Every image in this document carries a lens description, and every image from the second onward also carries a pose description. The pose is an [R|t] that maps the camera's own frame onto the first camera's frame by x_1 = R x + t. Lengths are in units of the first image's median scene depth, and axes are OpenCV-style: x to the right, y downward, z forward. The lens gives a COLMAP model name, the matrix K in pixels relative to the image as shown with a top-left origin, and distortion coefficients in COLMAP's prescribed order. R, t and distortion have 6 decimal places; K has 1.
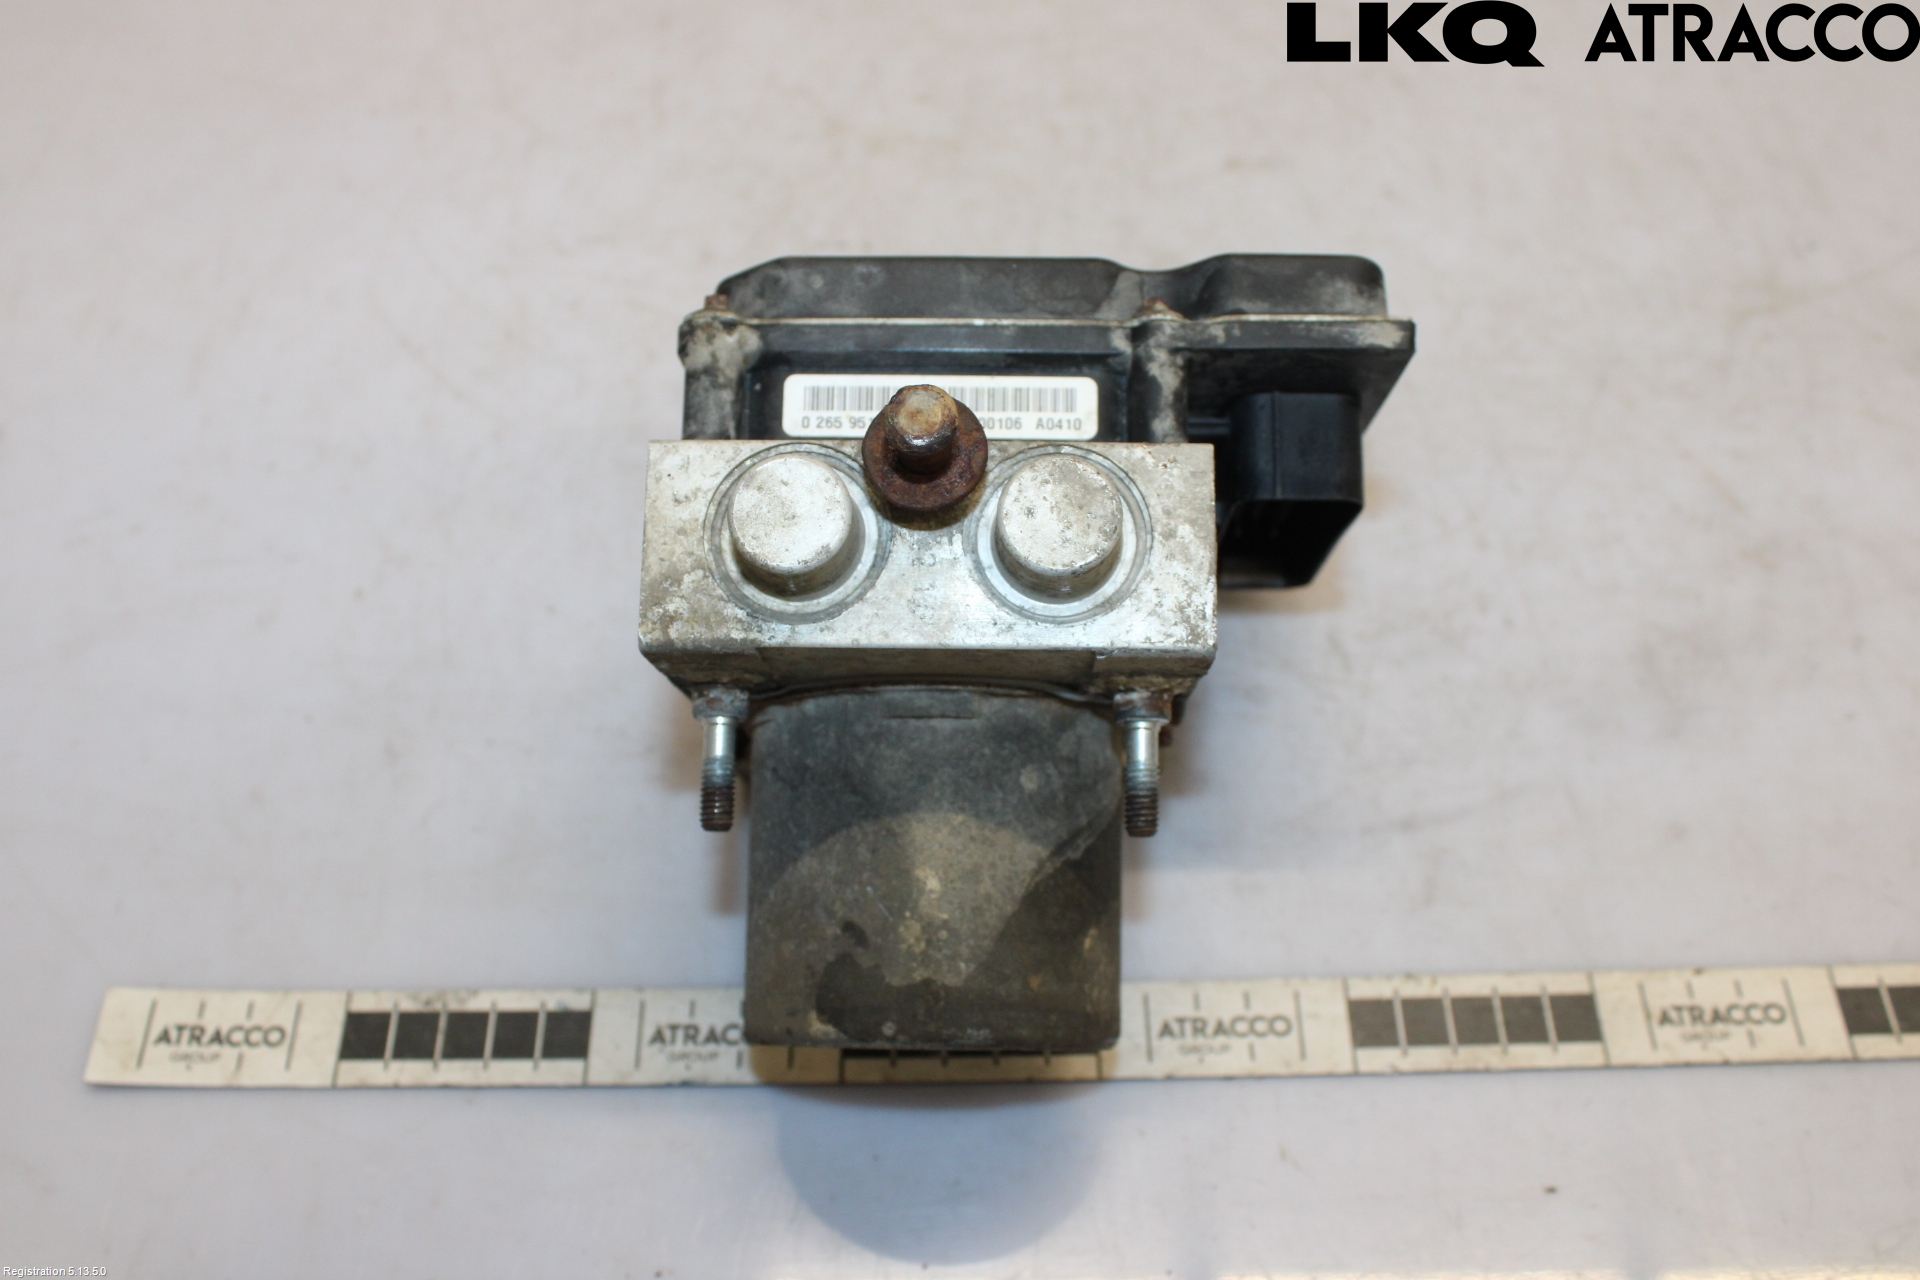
lens RADIAL K [[2073.7, 0, 959.5], [0, 2073.7, 639.3], [0, 0, 1]] dist [-0.004400, 0.000000]
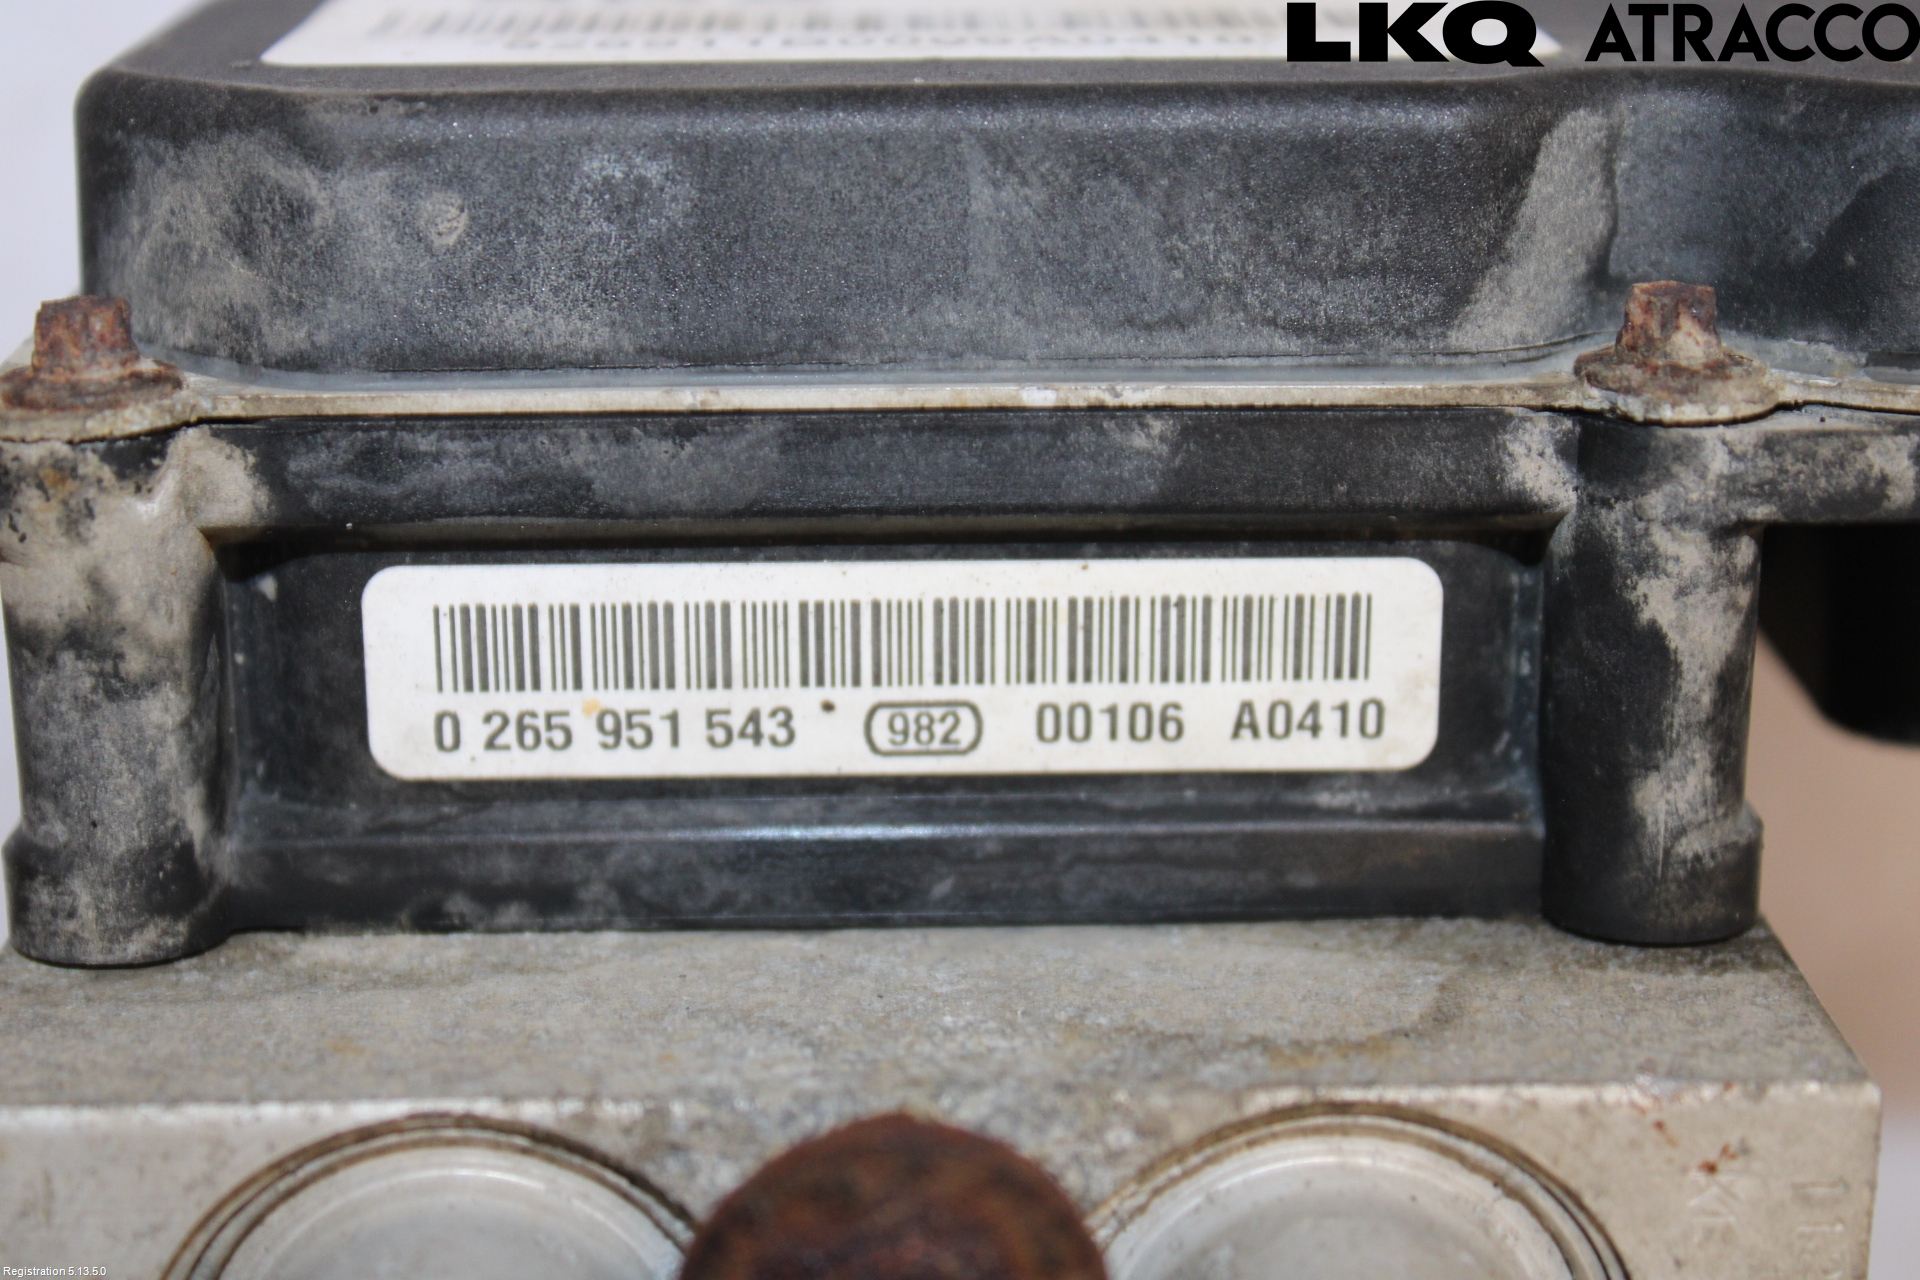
lens RADIAL K [[3635.5, 0, 963.4], [0, 3635.5, 639.4], [0, 0, 1]] dist [0.087895, 0.000000]
pose [[0.998747, -0.030282, 0.039839, -0.021535], [0.003785, 0.839548, 0.543273, -0.394598], [-0.049898, -0.542441, 0.838611, 0.573516]]
